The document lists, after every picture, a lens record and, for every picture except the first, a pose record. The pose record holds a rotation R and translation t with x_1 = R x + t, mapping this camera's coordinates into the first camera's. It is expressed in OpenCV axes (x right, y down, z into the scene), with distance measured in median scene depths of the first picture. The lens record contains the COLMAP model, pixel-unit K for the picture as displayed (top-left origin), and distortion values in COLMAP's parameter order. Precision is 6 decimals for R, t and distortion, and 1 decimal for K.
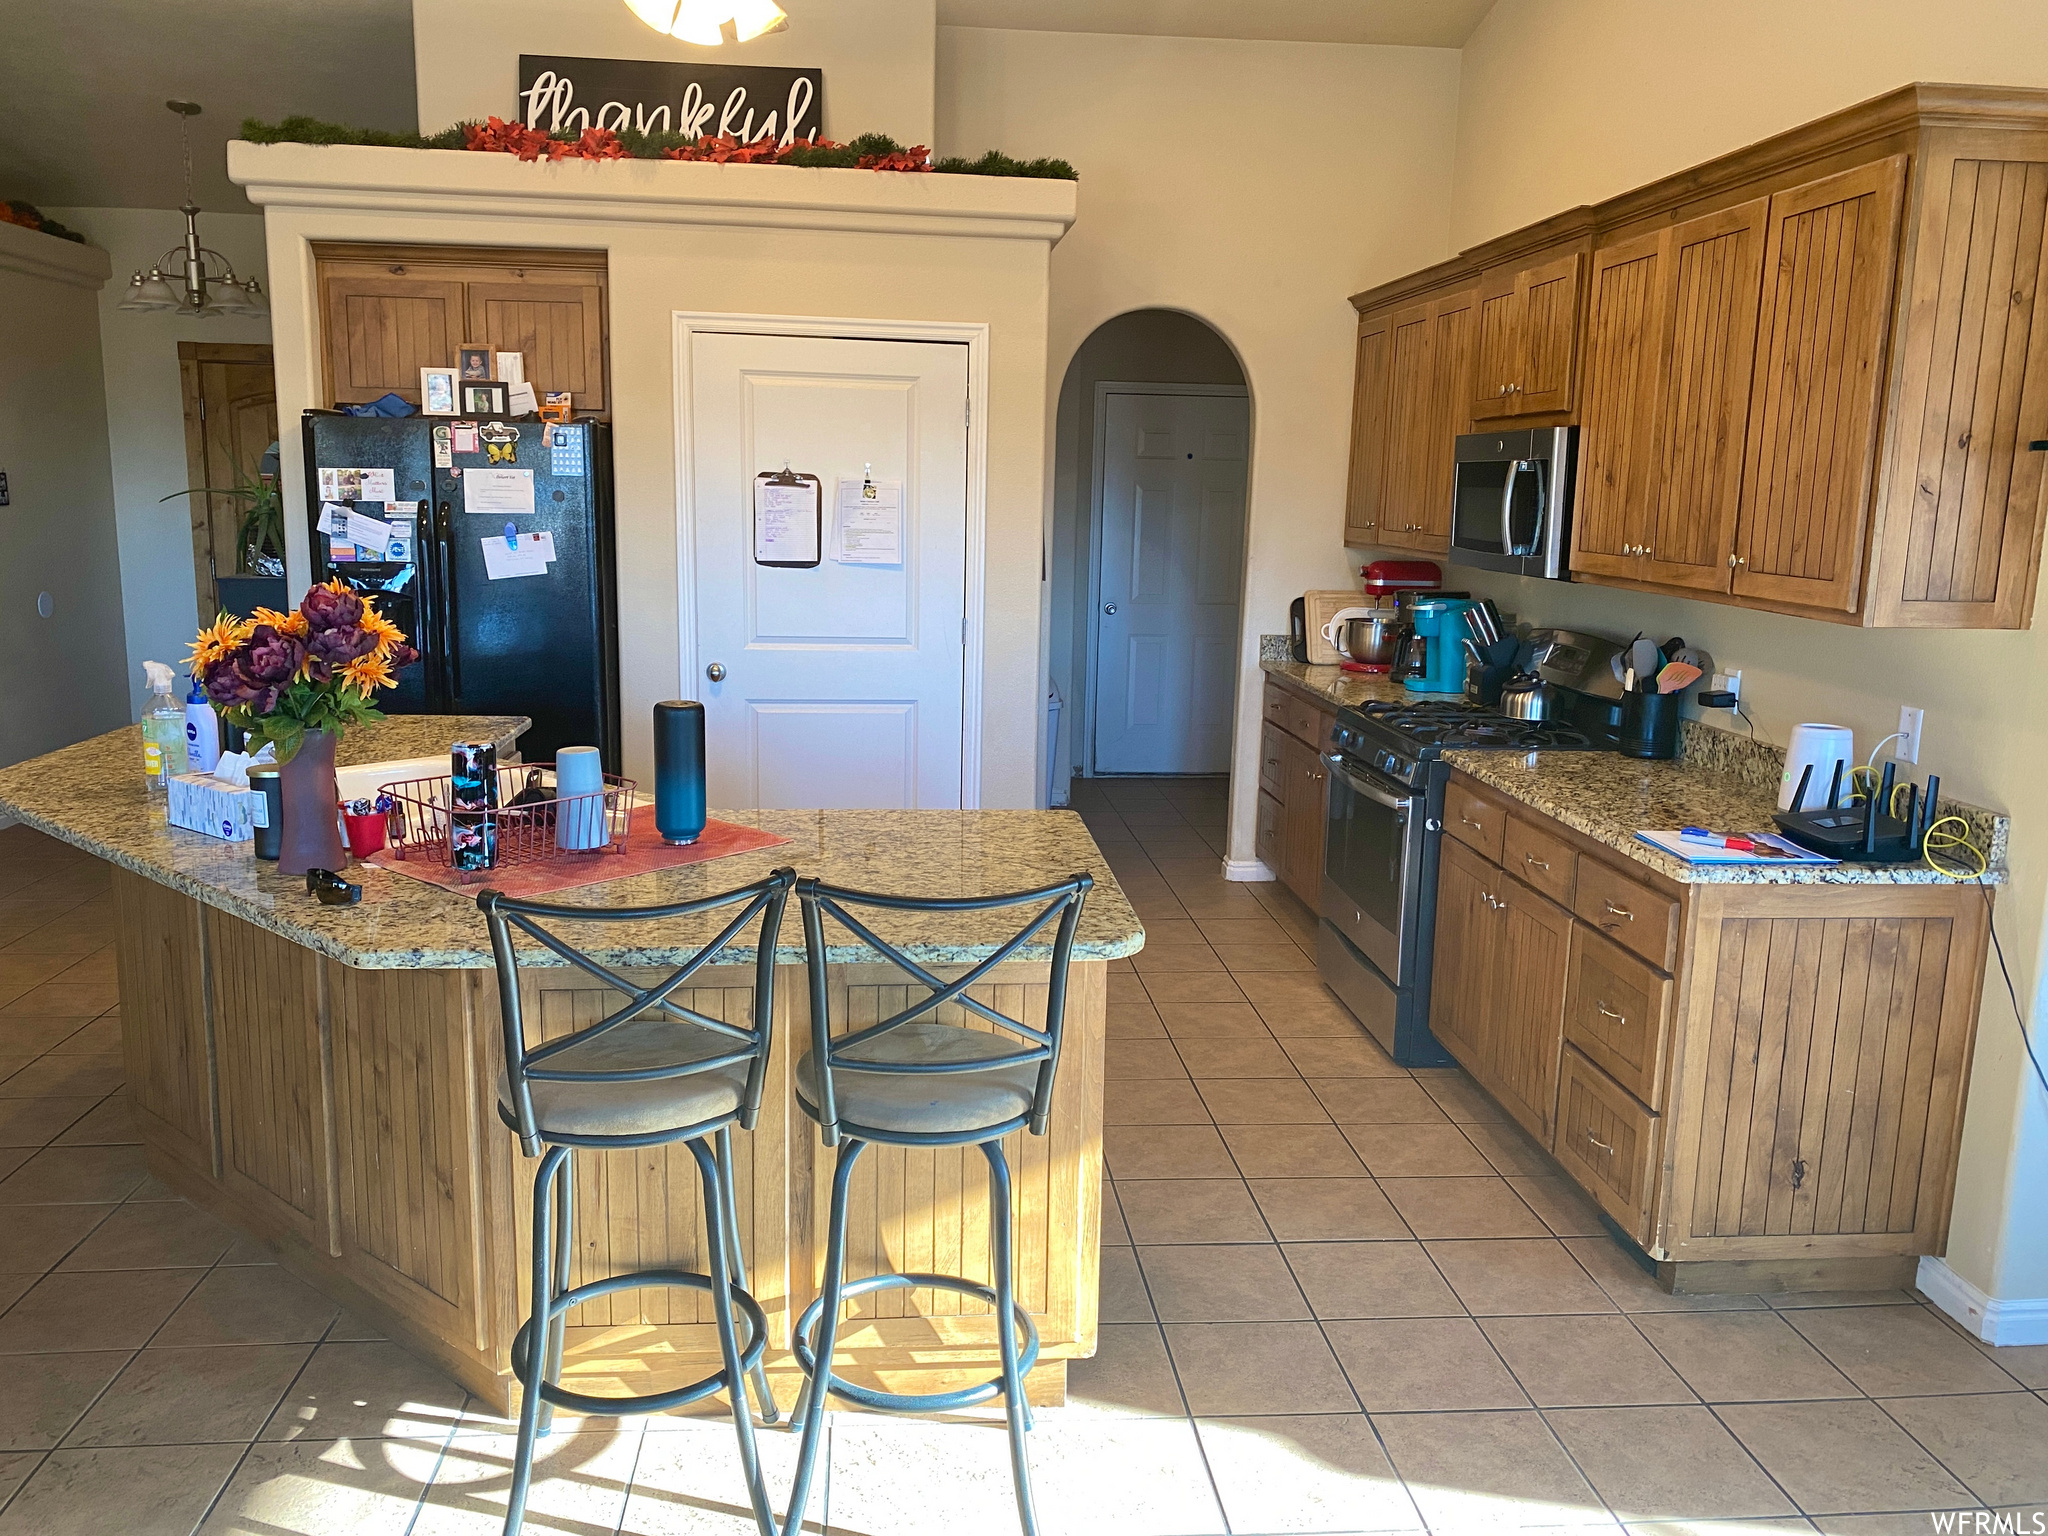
lens RADIAL K [[1560.6, 0, 1022.3], [0, 1560.6, 759.4], [0, 0, 1]] dist [0.059174, -0.073923]
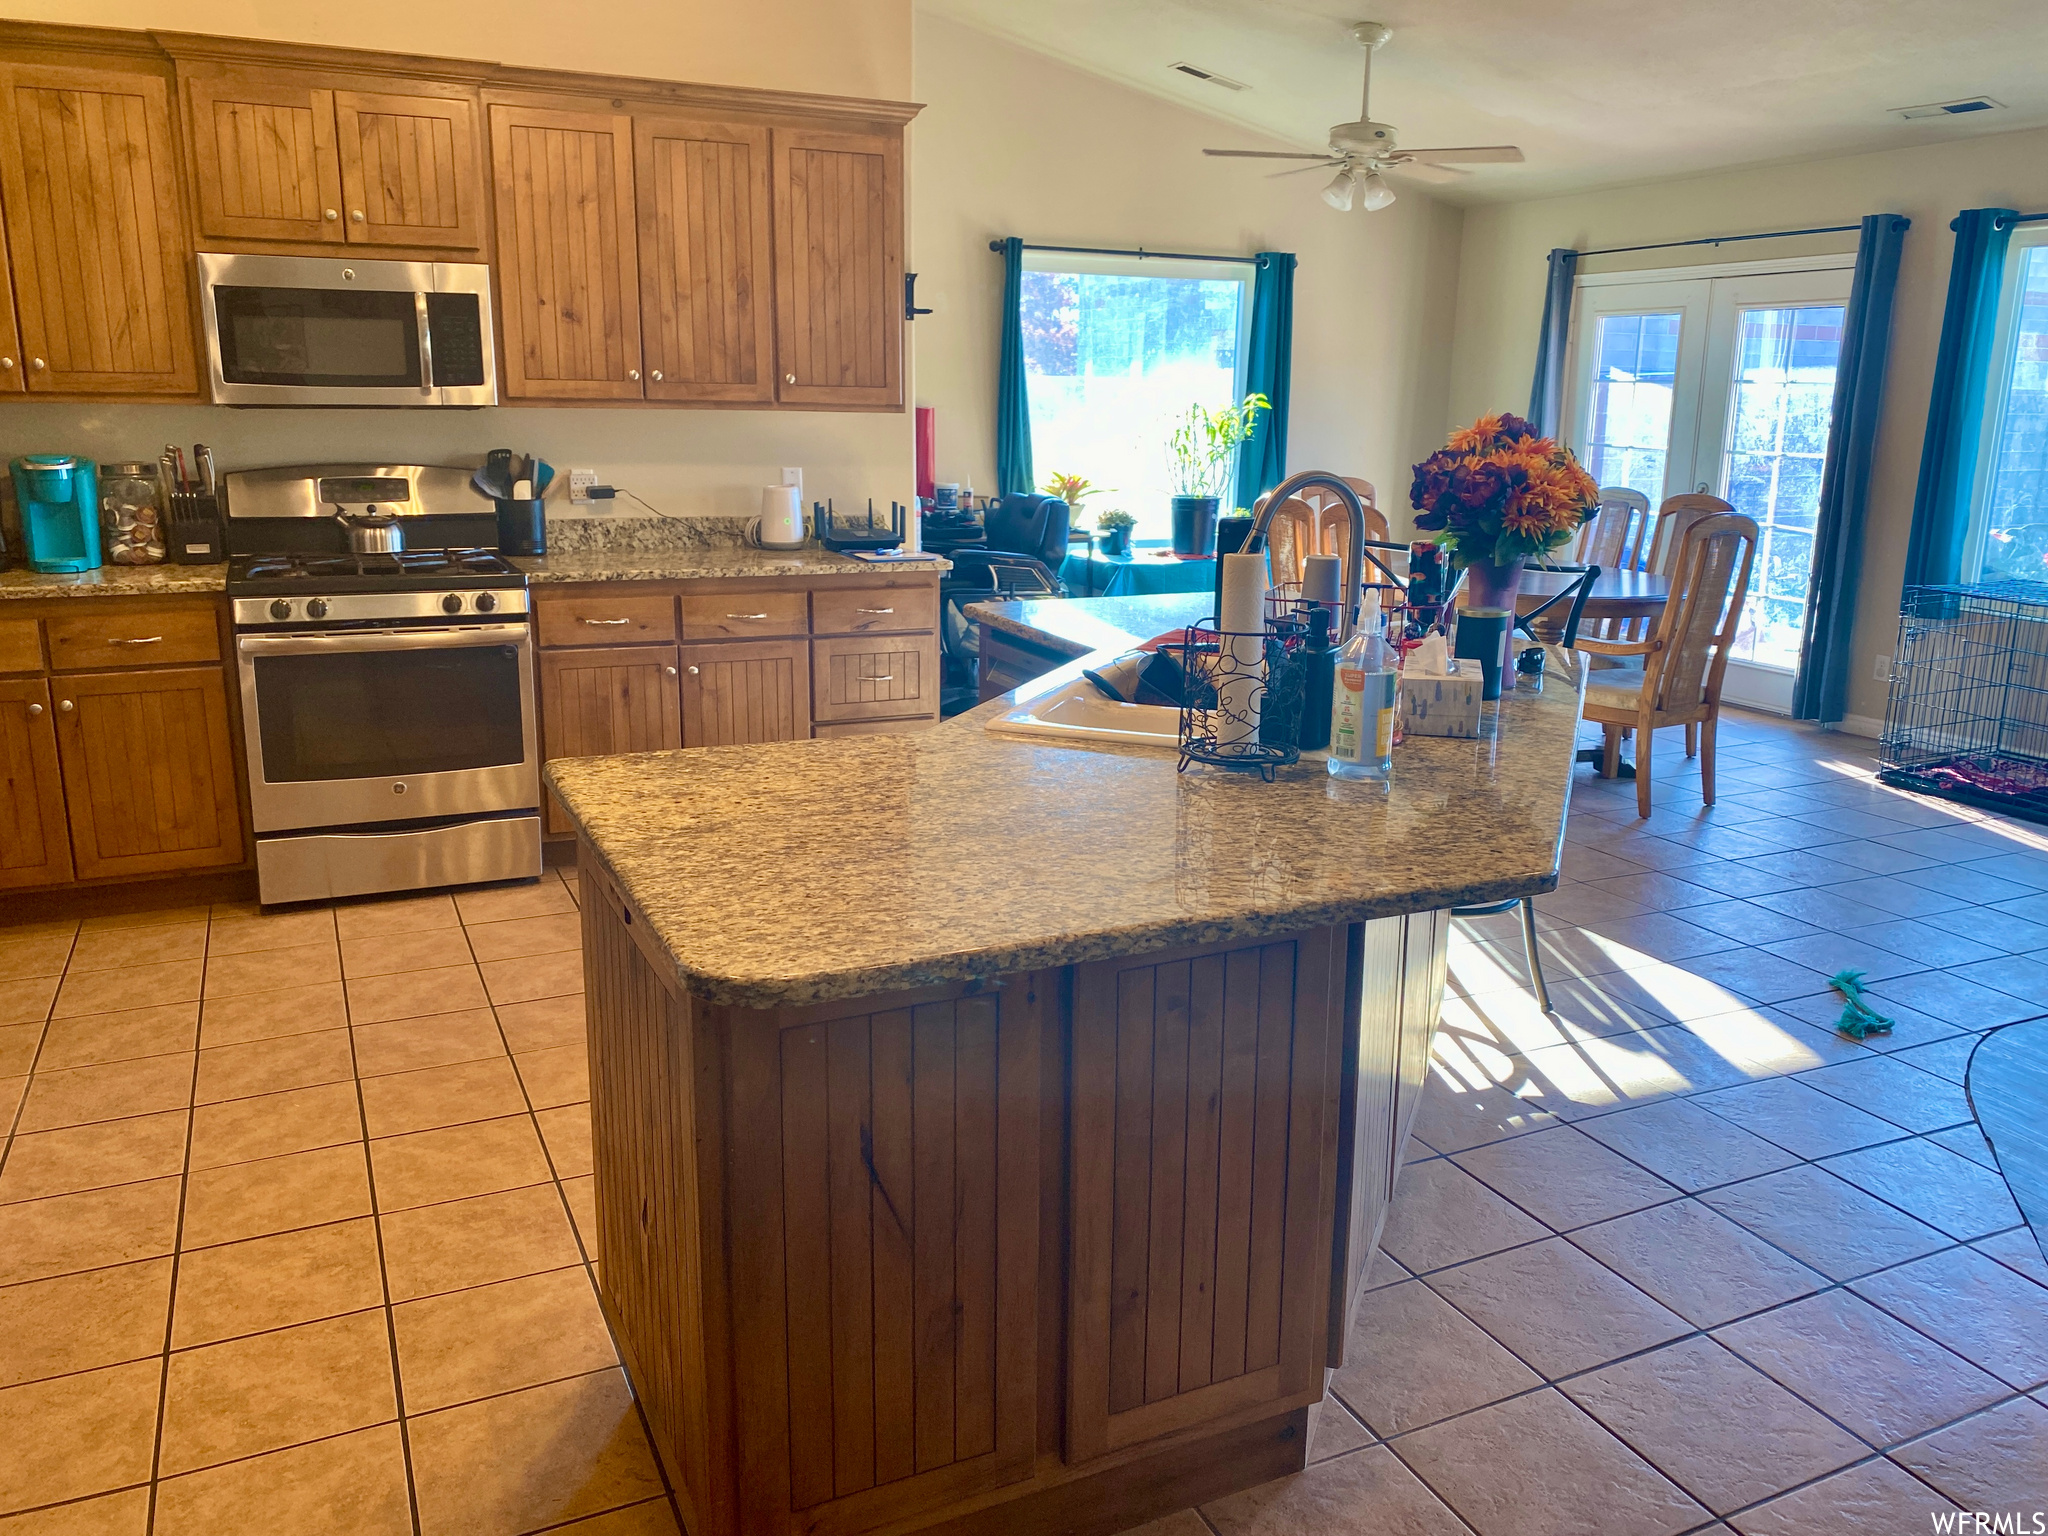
lens RADIAL K [[1560.6, 0, 1032.7], [0, 1560.6, 758.4], [0, 0, 1]] dist [0.059174, -0.073923]
pose [[-0.346349, -0.235530, 0.908057, -1.028408], [0.149199, 0.941818, 0.301194, -0.191119], [-0.926165, 0.239800, -0.291057, 1.246655]]
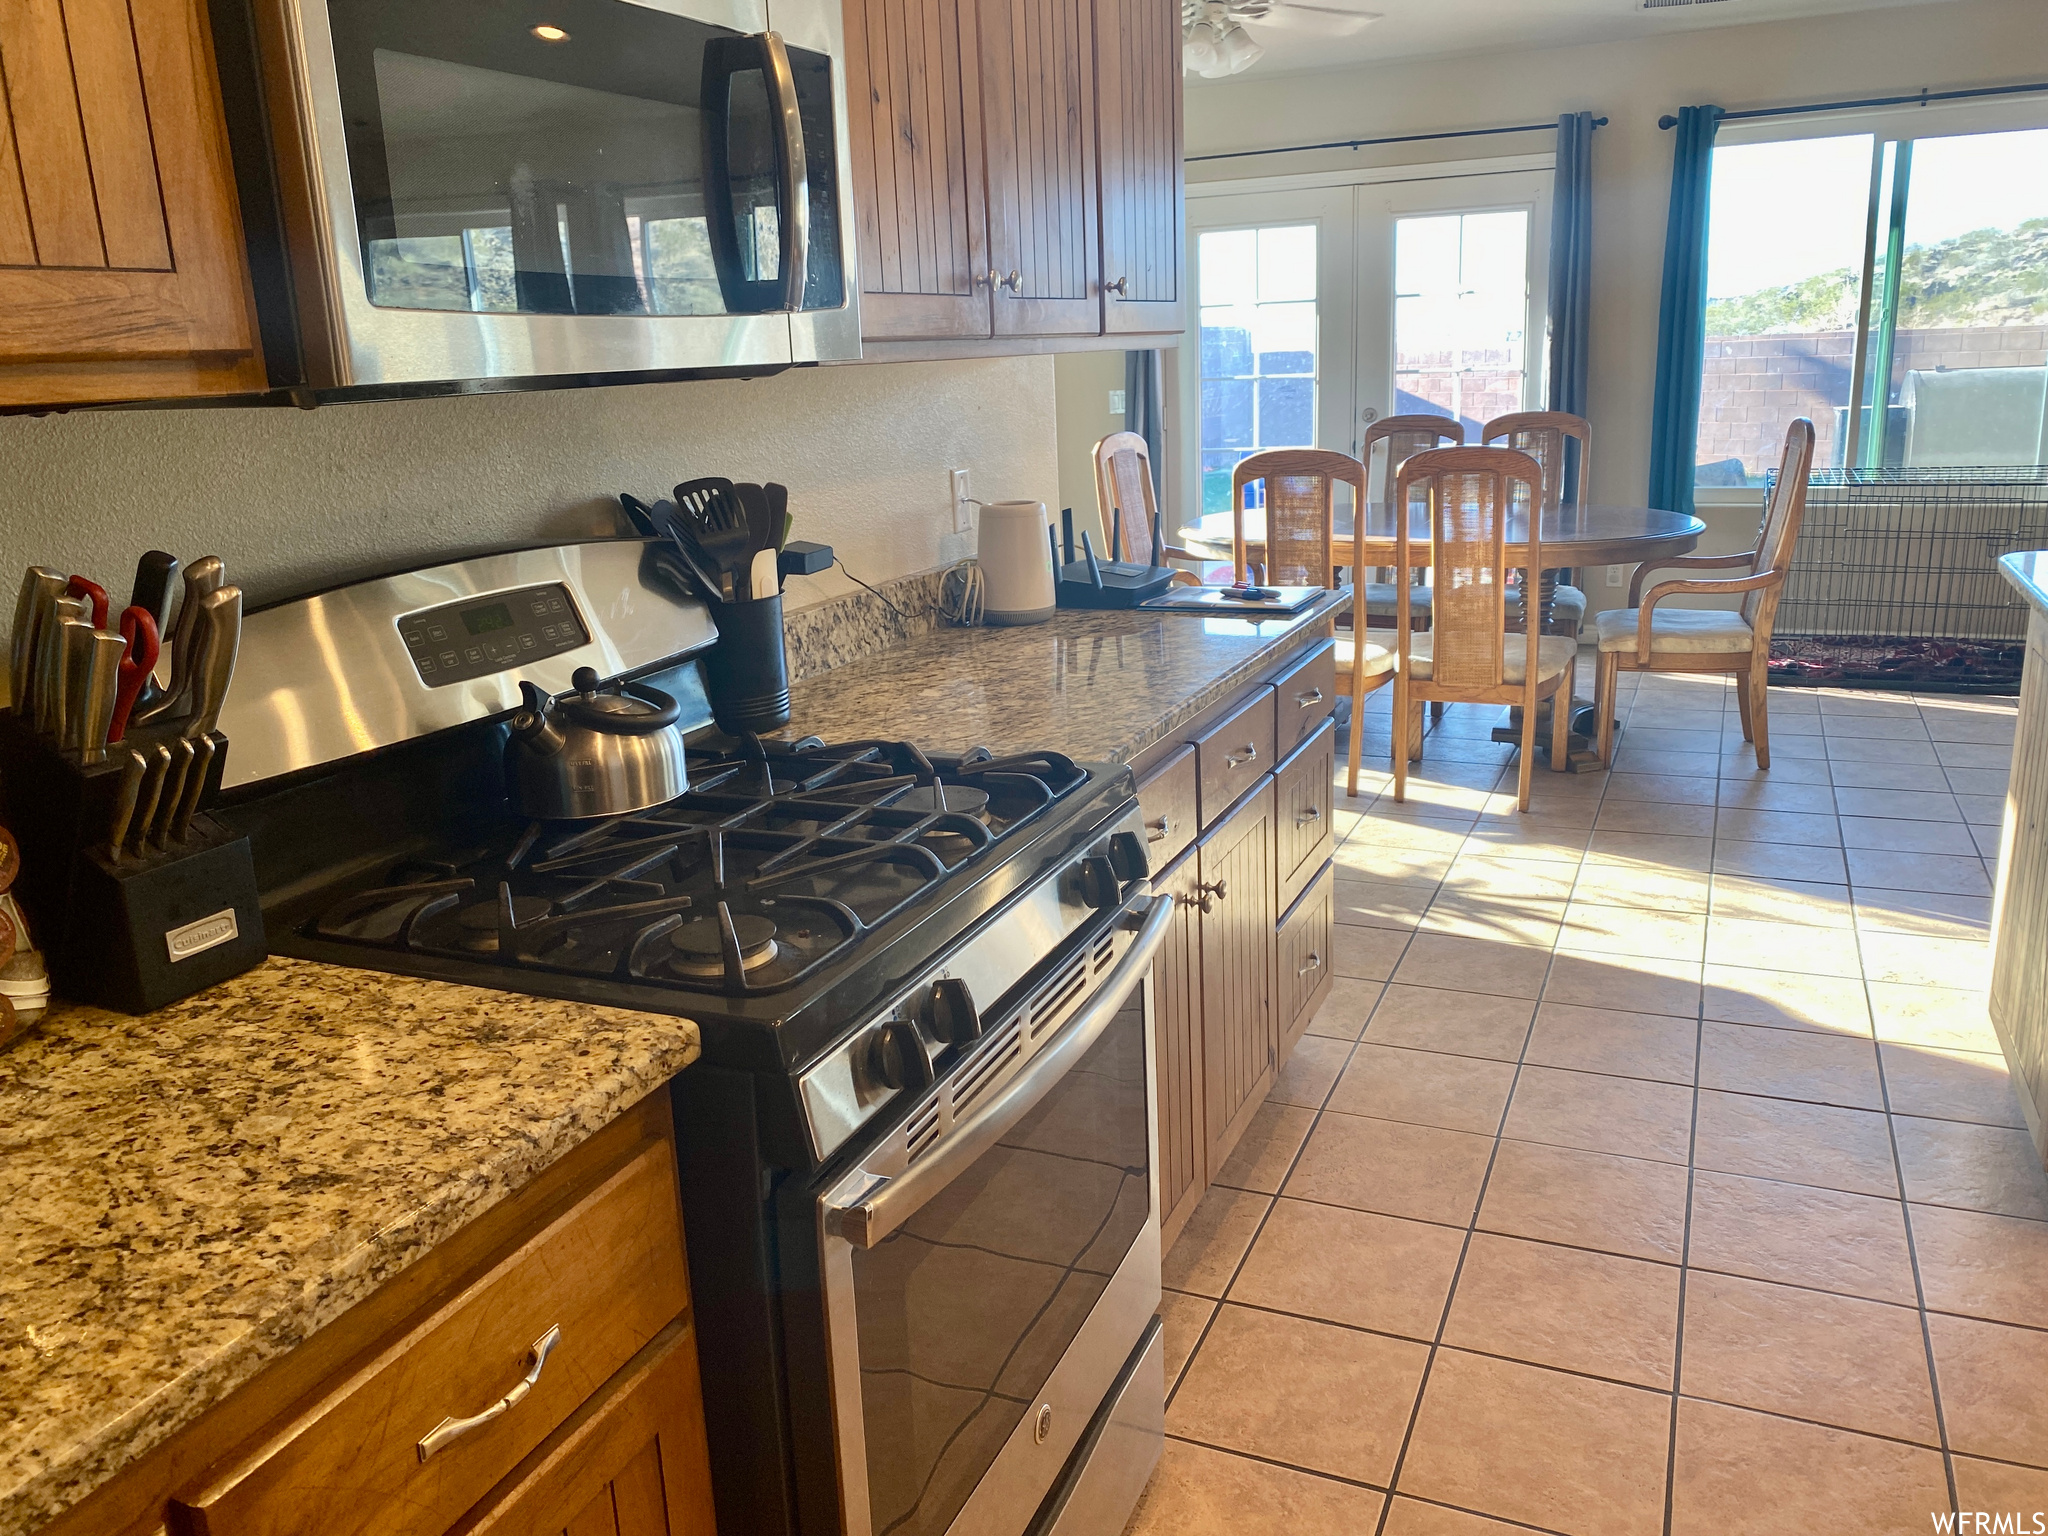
lens RADIAL K [[1560.6, 0, 1024.6], [0, 1560.6, 759.0], [0, 0, 1]] dist [0.059174, -0.073923]
pose [[-0.872990, -0.105681, 0.476152, 0.097693], [0.113211, 0.905676, 0.408576, -0.224567], [-0.474418, 0.410588, -0.778682, 1.634276]]
